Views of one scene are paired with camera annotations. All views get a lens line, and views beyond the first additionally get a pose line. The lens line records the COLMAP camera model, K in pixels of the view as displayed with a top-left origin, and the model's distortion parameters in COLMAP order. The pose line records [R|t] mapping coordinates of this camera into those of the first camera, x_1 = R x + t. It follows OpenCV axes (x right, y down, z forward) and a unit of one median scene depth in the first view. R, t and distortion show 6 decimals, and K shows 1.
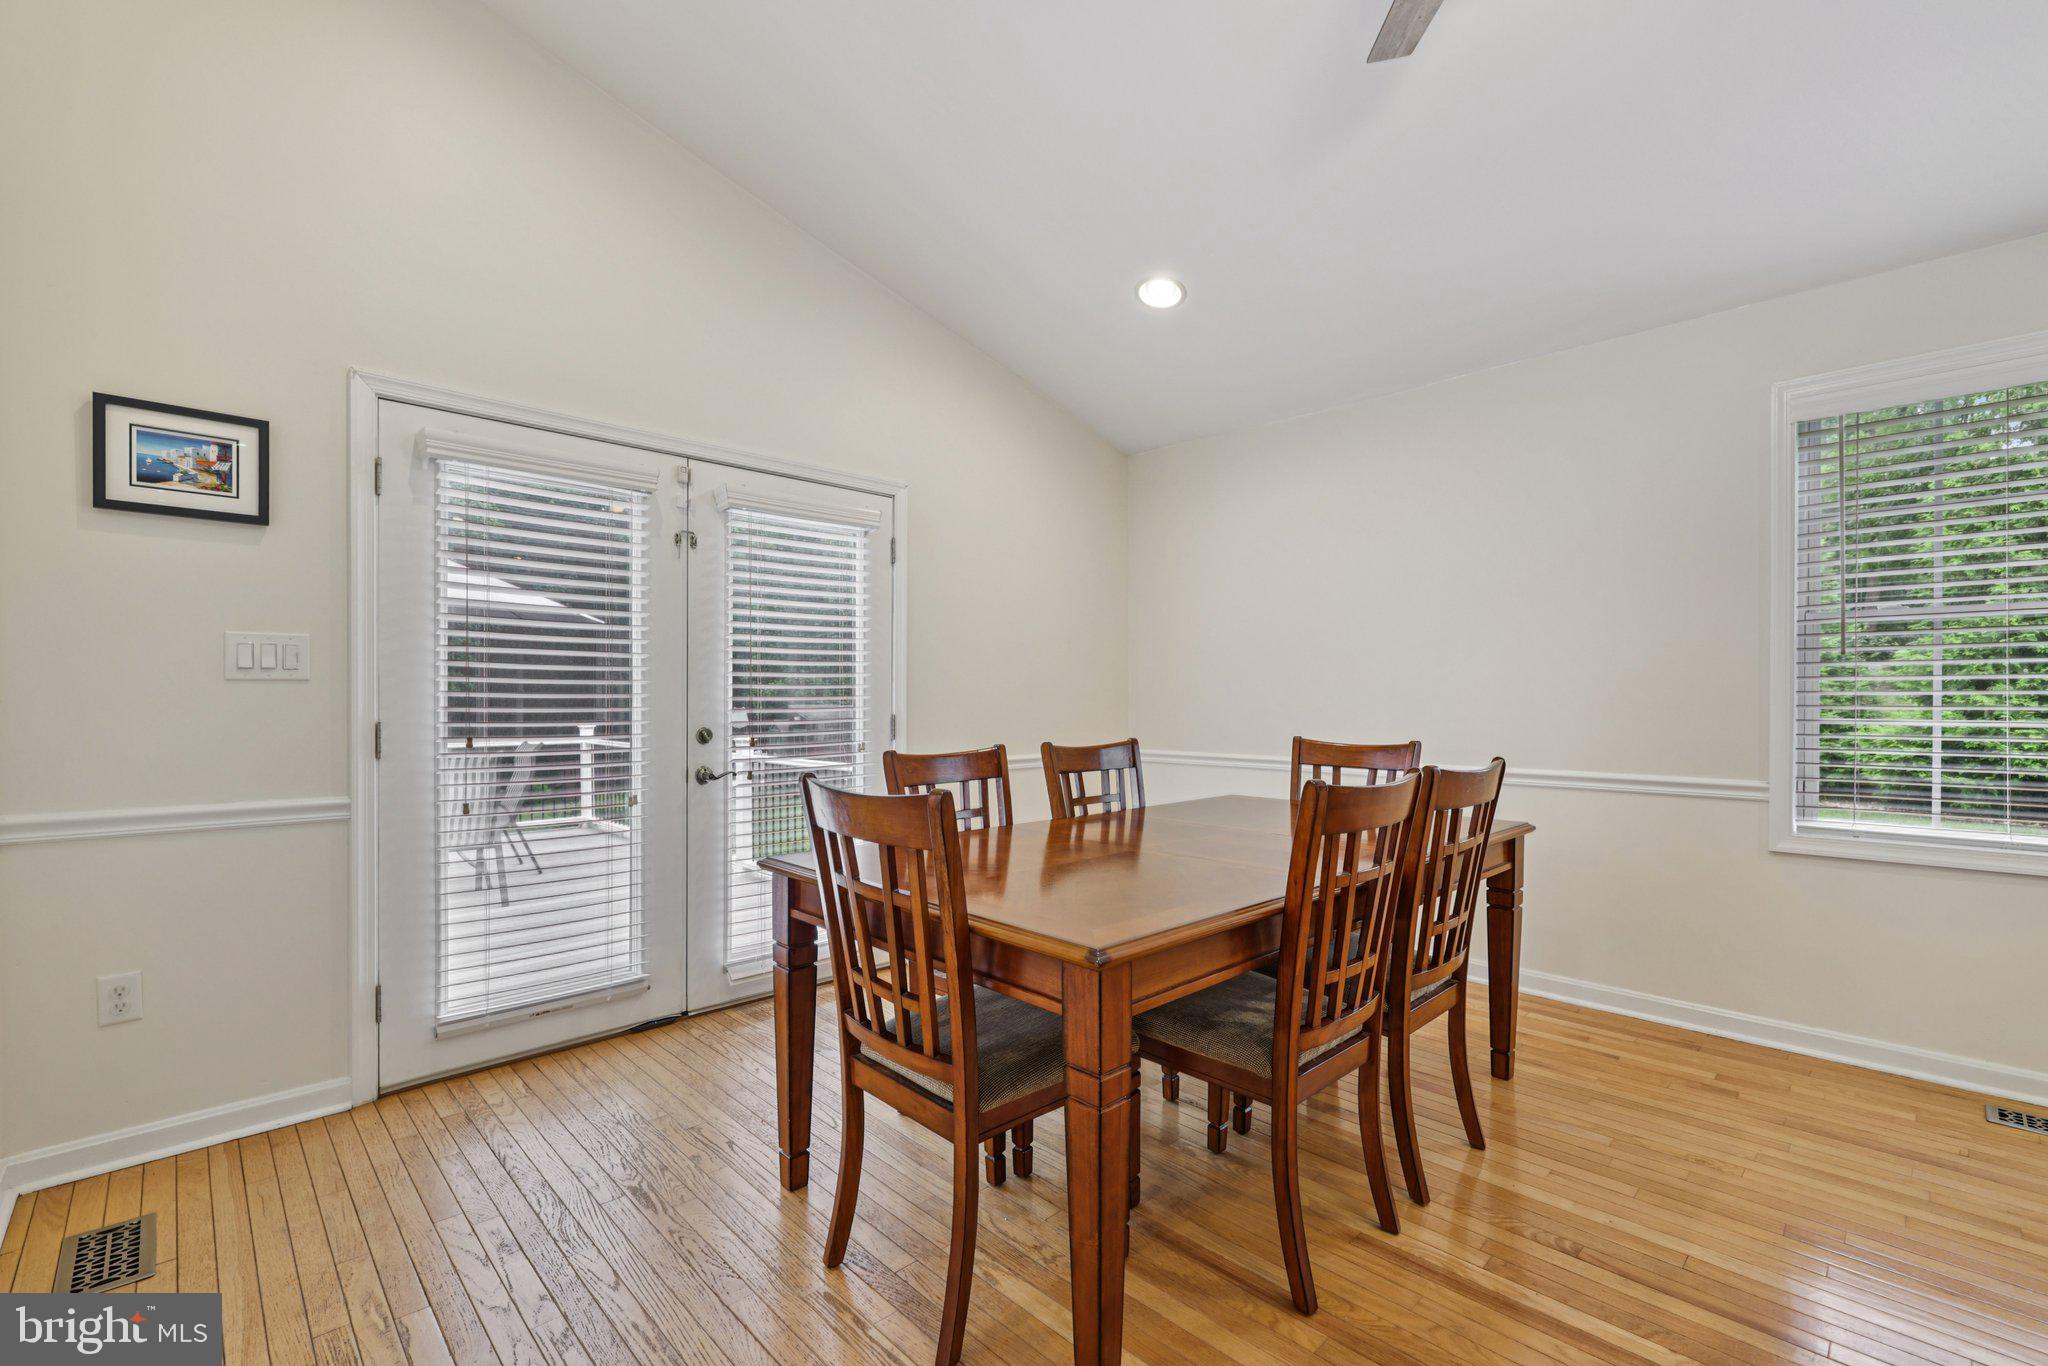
lens RADIAL K [[892.5, 0, 1019.8], [0, 892.5, 694.1], [0, 0, 1]] dist [-0.002248, 0.001537]
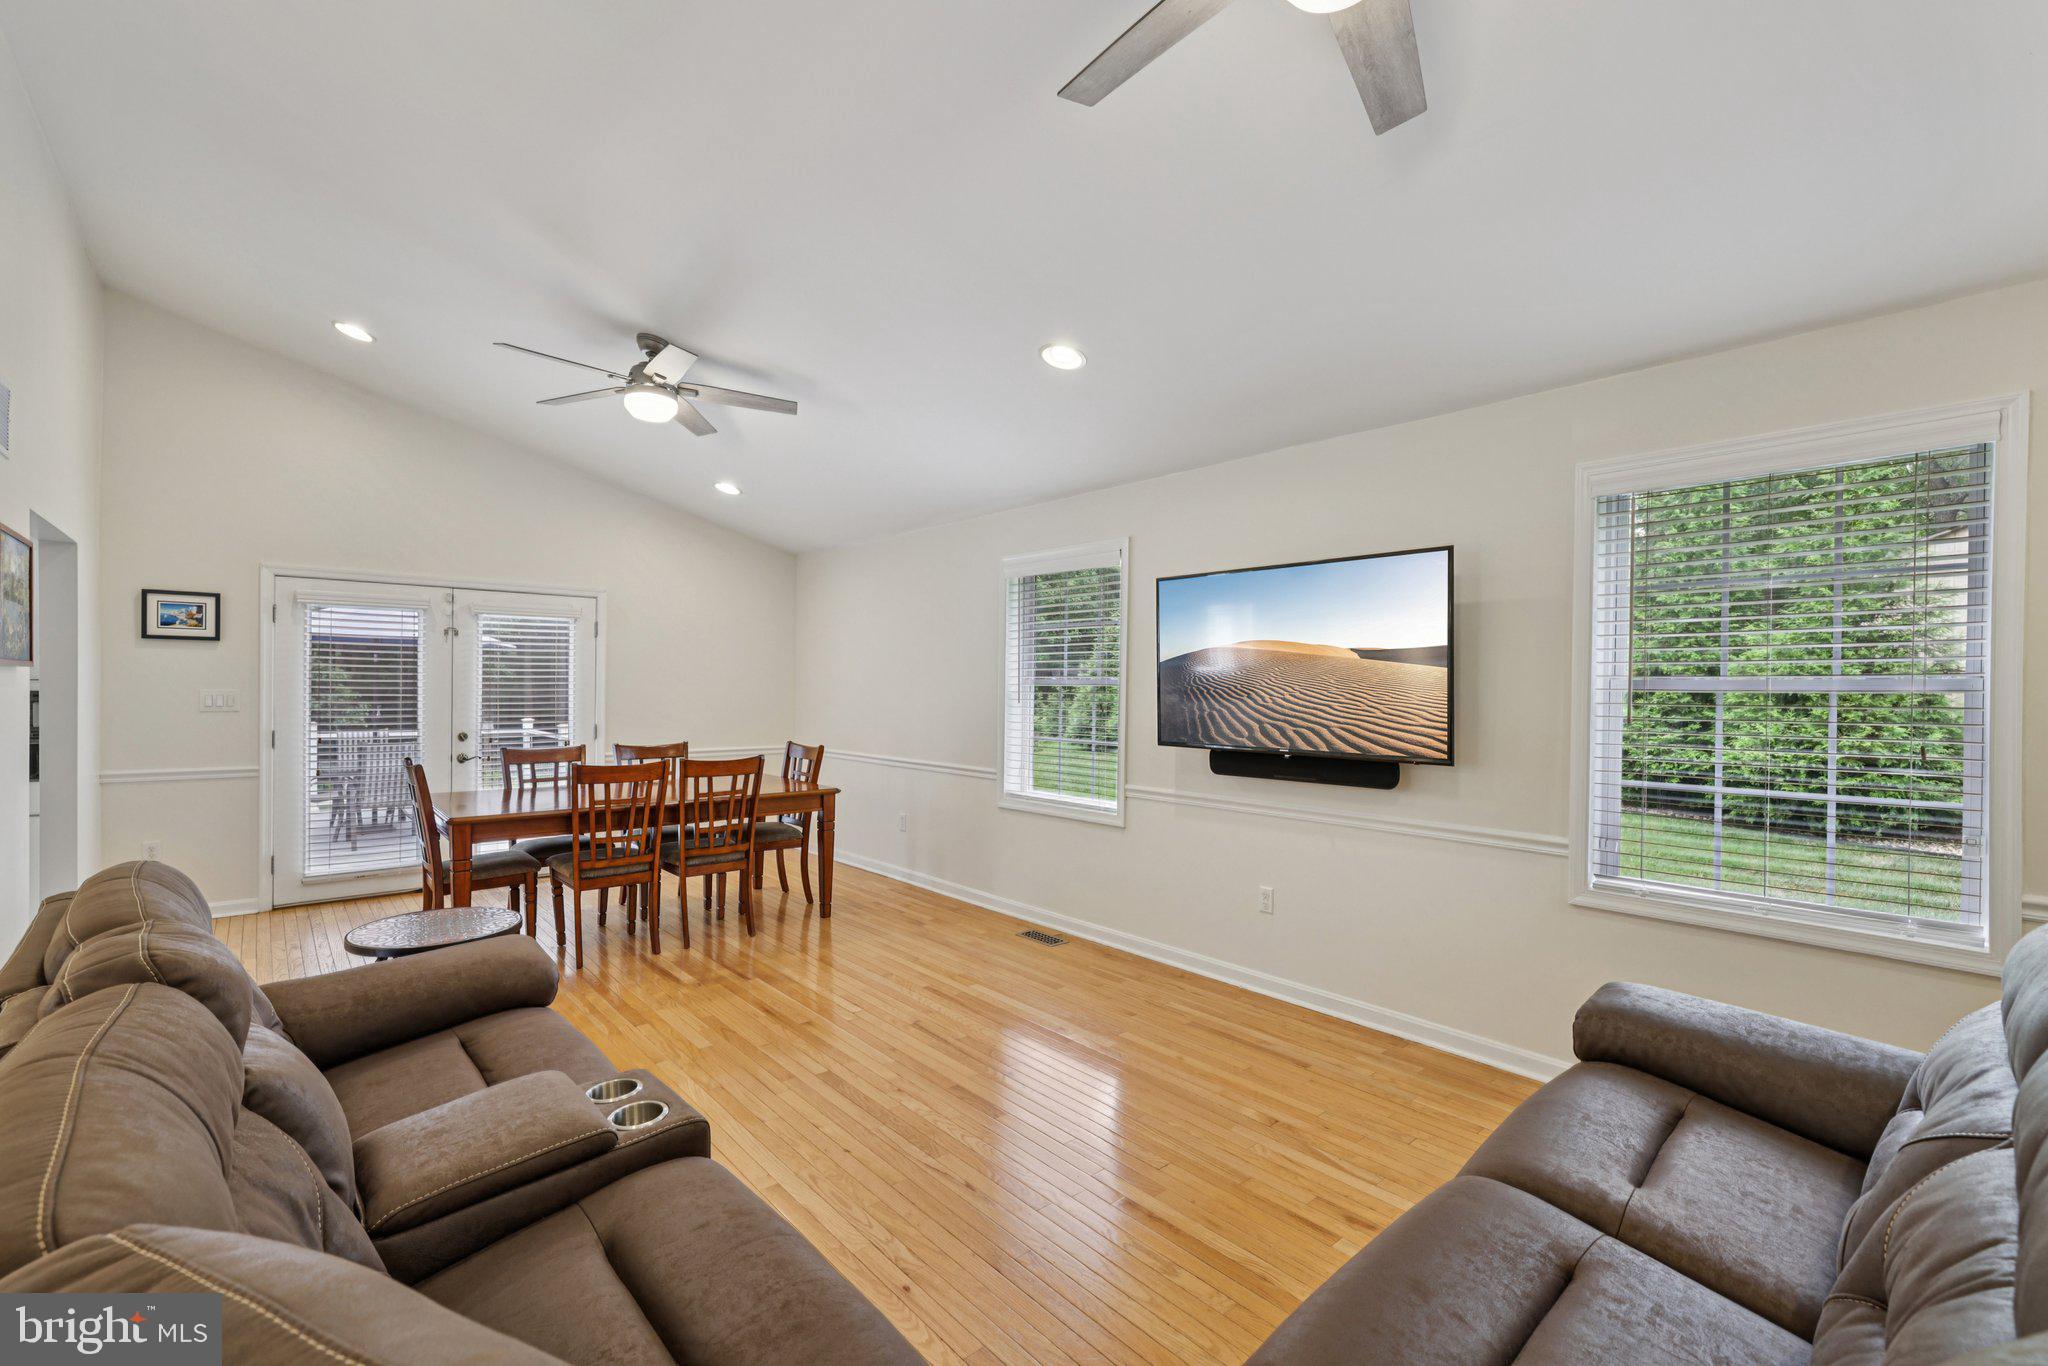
lens RADIAL K [[892.5, 0, 1028.1], [0, 892.5, 682.3], [0, 0, 1]] dist [-0.002248, 0.001537]
pose [[0.998683, 0.008727, -0.050560, 1.154258], [-0.008756, 0.999962, -0.000346, -0.096974], [0.050555, 0.000789, 0.998721, -1.001601]]
